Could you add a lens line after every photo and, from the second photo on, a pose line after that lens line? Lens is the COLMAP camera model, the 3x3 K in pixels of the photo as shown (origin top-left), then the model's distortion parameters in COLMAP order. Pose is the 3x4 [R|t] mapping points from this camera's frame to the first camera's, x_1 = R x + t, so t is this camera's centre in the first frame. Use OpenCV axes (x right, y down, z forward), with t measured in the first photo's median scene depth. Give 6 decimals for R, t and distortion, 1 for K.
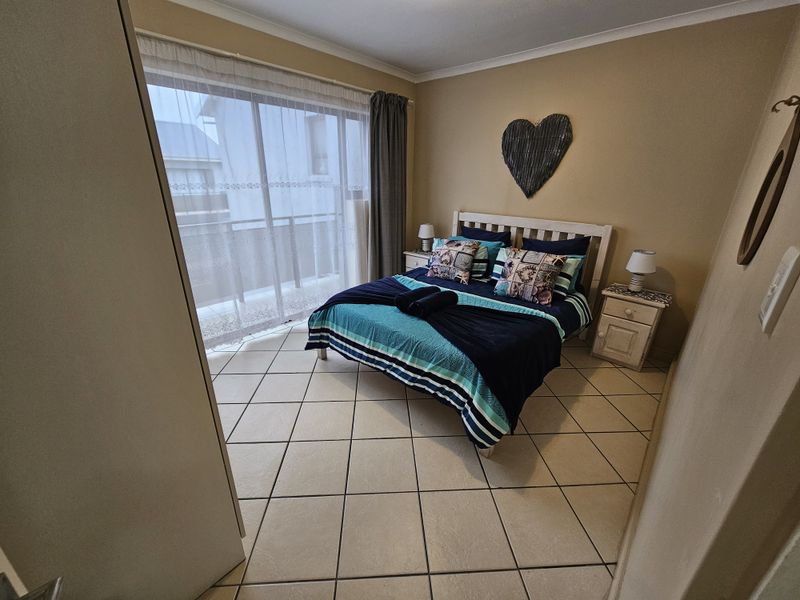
lens RADIAL K [[324.8, 0, 401.7], [0, 324.8, 303.6], [0, 0, 1]] dist [-0.003180, 0.000649]
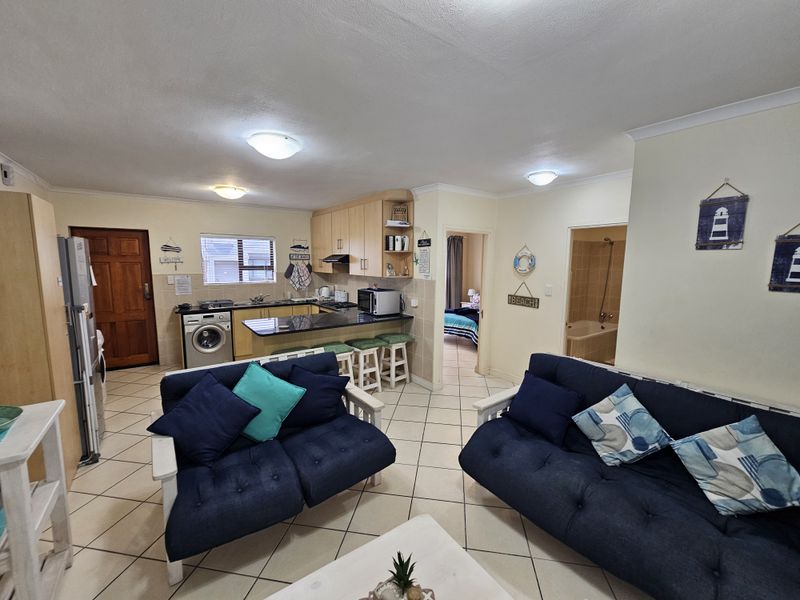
lens RADIAL K [[324.8, 0, 403.5], [0, 324.8, 300.4], [0, 0, 1]] dist [-0.003180, 0.000649]
pose [[0.979249, 0.024081, -0.201226, 0.090687], [-0.072544, 0.968773, -0.237098, 0.463120], [0.189233, 0.246776, 0.950417, -1.374161]]
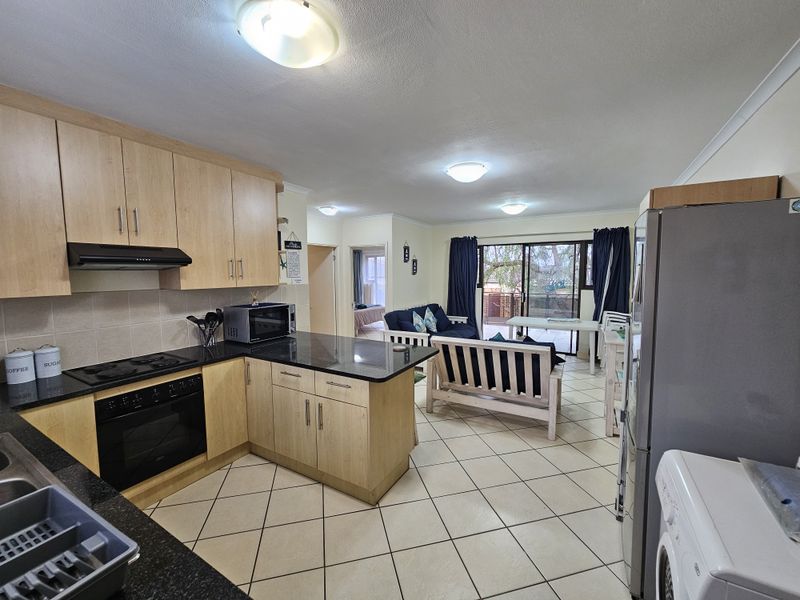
lens RADIAL K [[324.8, 0, 400.1], [0, 324.8, 299.9], [0, 0, 1]] dist [-0.003180, 0.000649]
pose [[-0.193743, -0.091880, 0.976740, -1.379653], [0.354106, 0.921939, 0.156964, 0.060385], [-0.914917, 0.376280, -0.146084, -0.277065]]
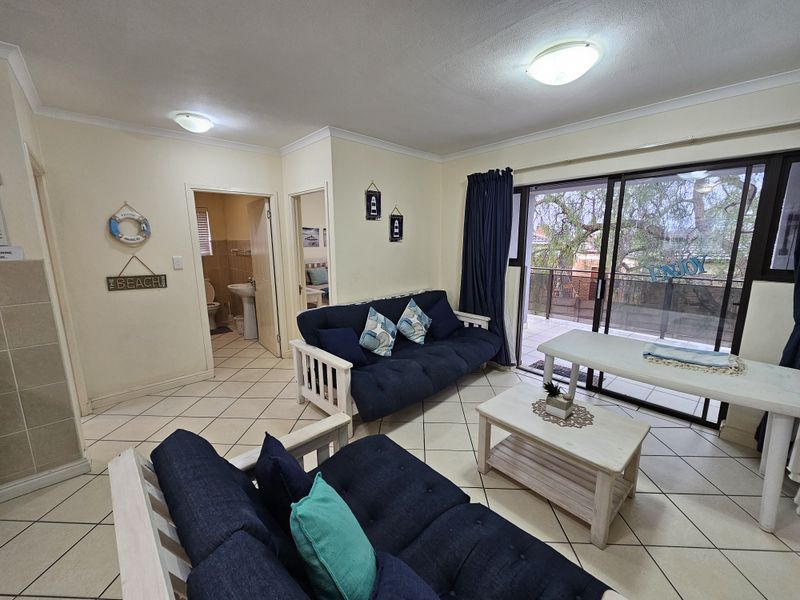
lens RADIAL K [[324.8, 0, 400.4], [0, 324.8, 300.0], [0, 0, 1]] dist [-0.003180, 0.000649]
pose [[0.099717, -0.190782, 0.976554, -0.591800], [0.361038, 0.921497, 0.143160, 0.301818], [-0.927204, 0.338298, 0.160769, -0.859757]]
